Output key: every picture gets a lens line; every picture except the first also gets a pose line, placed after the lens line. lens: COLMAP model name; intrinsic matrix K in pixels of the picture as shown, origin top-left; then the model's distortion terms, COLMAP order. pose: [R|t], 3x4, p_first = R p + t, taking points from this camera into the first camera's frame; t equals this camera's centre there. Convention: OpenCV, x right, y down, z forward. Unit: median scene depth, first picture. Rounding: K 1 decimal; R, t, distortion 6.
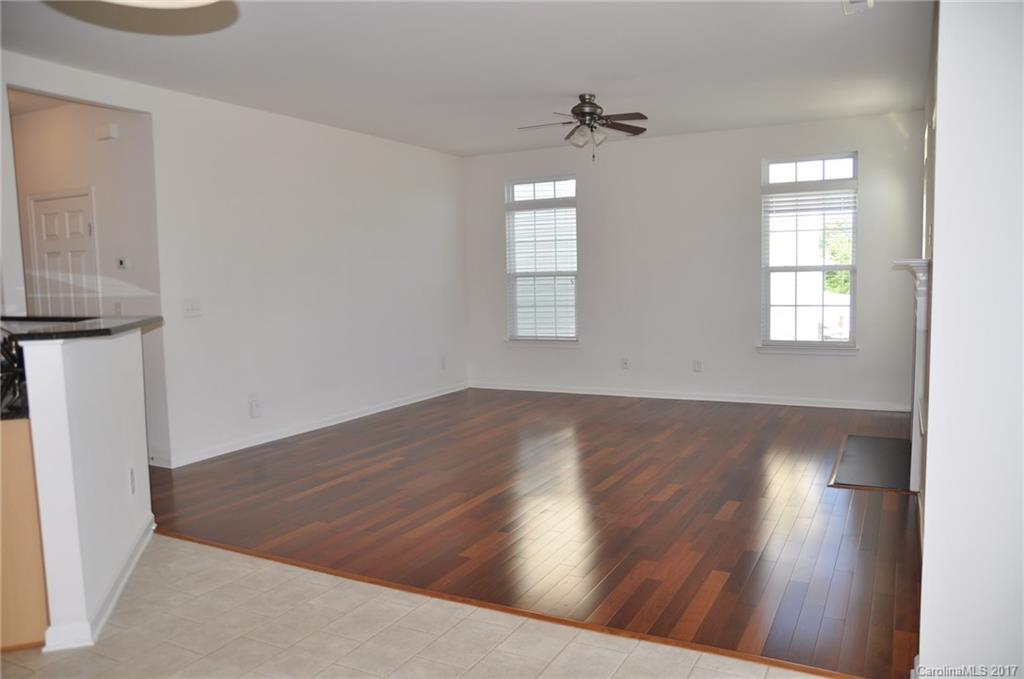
lens RADIAL K [[751.2, 0, 512.6], [0, 751.2, 360.8], [0, 0, 1]] dist [0.063133, 0.000641]
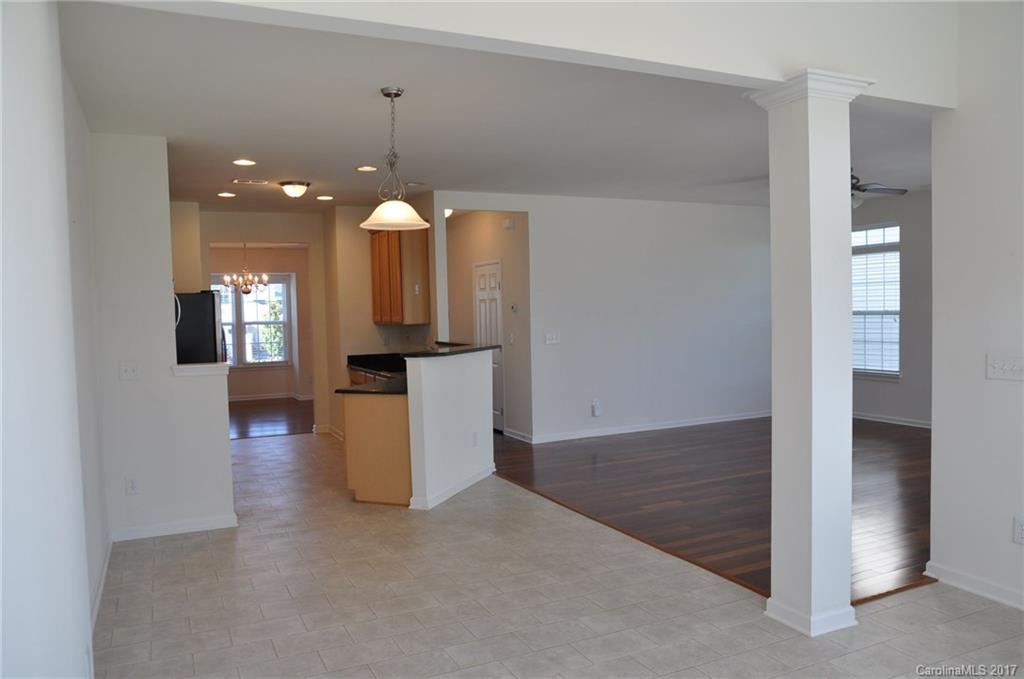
lens RADIAL K [[753.1, 0, 512.0], [0, 753.1, 339.5], [0, 0, 1]] dist [-0.167894, 0.000608]
pose [[0.800037, 0.022665, -0.599523, 0.253574], [-0.066050, 0.996539, -0.050465, 0.009617], [0.596304, 0.079972, 0.798765, -0.133739]]
